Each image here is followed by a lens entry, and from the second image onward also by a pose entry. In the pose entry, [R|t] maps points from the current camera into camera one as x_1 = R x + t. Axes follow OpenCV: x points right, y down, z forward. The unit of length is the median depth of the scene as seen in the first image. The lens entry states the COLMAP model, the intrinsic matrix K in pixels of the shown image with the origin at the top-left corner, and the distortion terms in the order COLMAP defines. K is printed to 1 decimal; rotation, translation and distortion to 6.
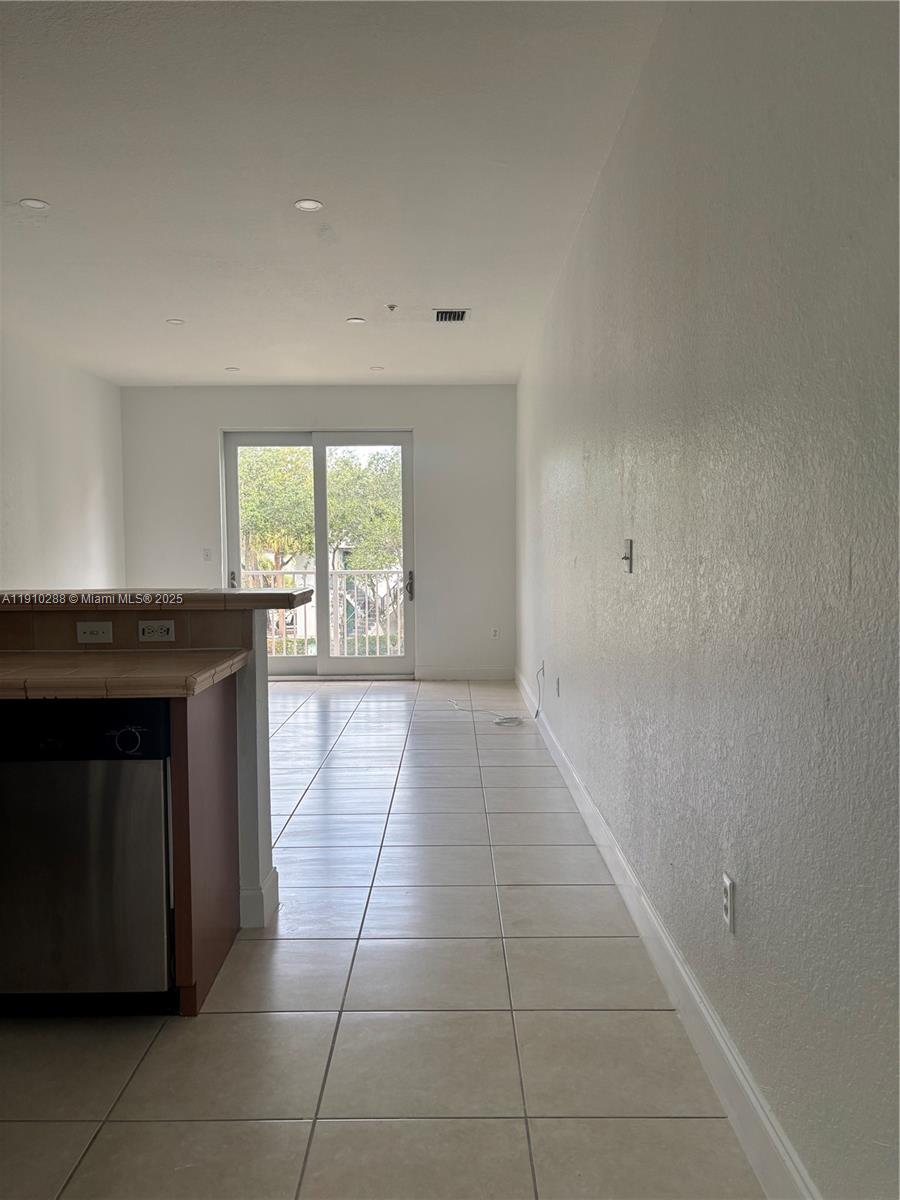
lens RADIAL K [[899.7, 0, 445.4], [0, 899.7, 602.5], [0, 0, 1]] dist [0.036469, -0.061871]
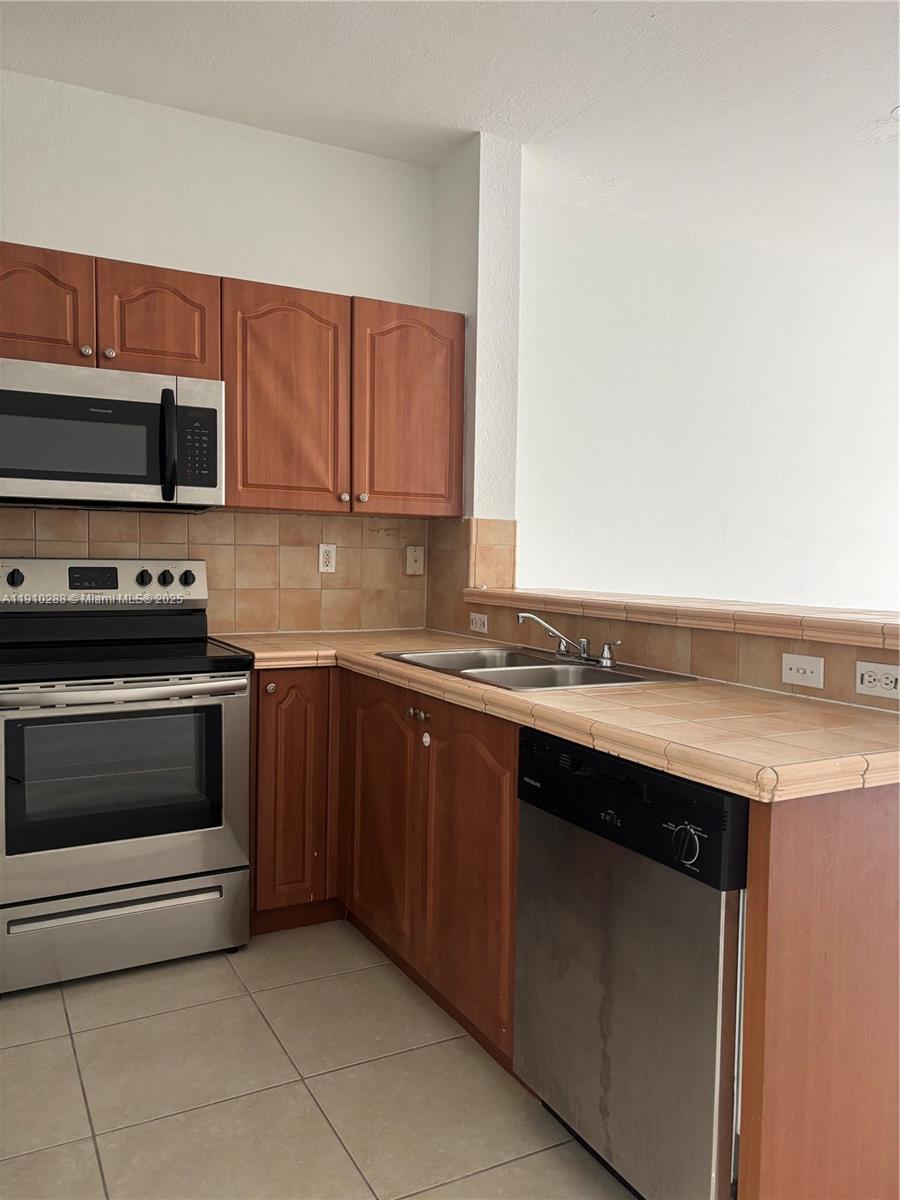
lens RADIAL K [[899.7, 0, 445.4], [0, 899.7, 602.5], [0, 0, 1]] dist [0.036469, -0.061871]
pose [[0.471214, 0.059228, -0.880028, 0.098874], [-0.070296, 0.997091, 0.029467, -0.021113], [0.879213, 0.047977, 0.474007, 0.418164]]
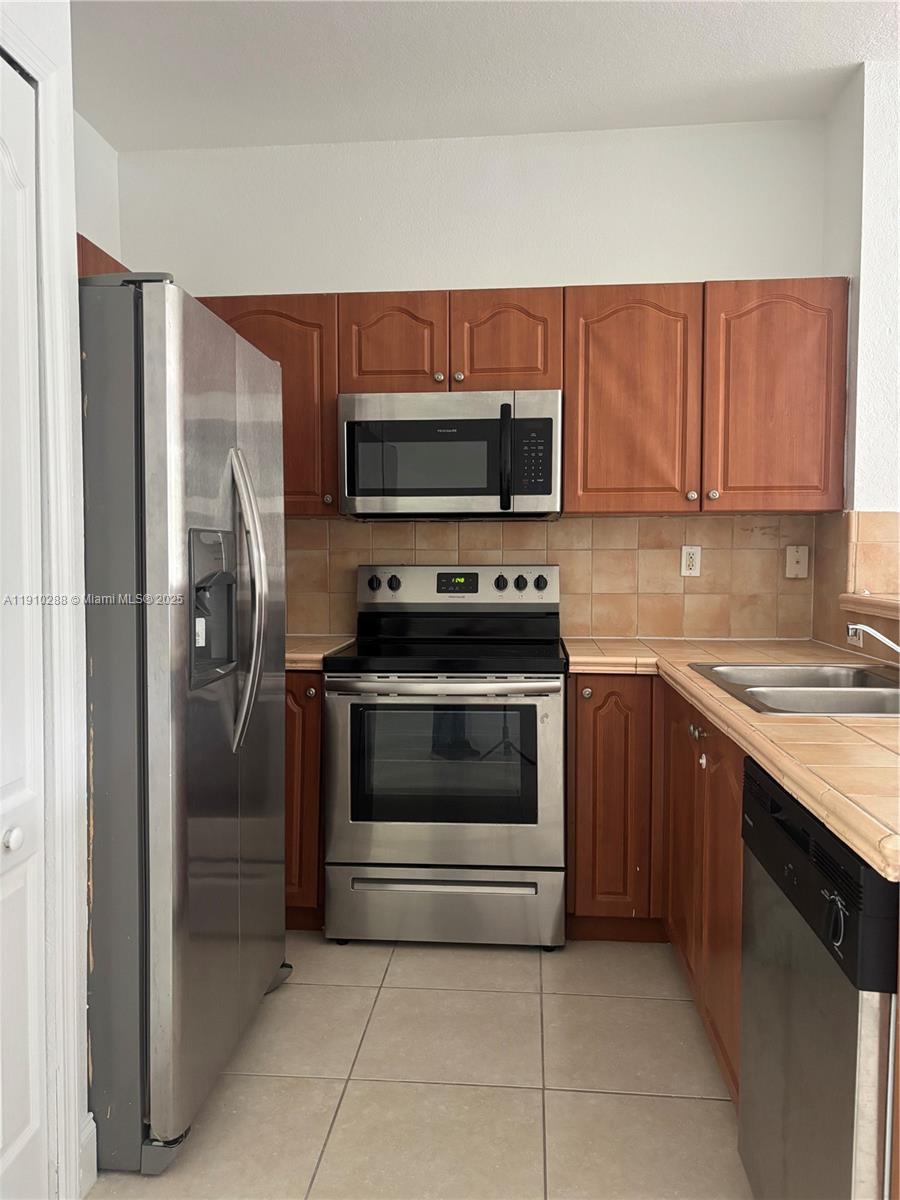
lens RADIAL K [[899.7, 0, 445.4], [0, 899.7, 602.5], [0, 0, 1]] dist [0.036469, -0.061871]
pose [[-0.091356, 0.057006, -0.994185, 0.125774], [-0.056694, 0.996443, 0.062345, -0.034072], [0.994203, 0.062060, -0.087799, 0.624456]]
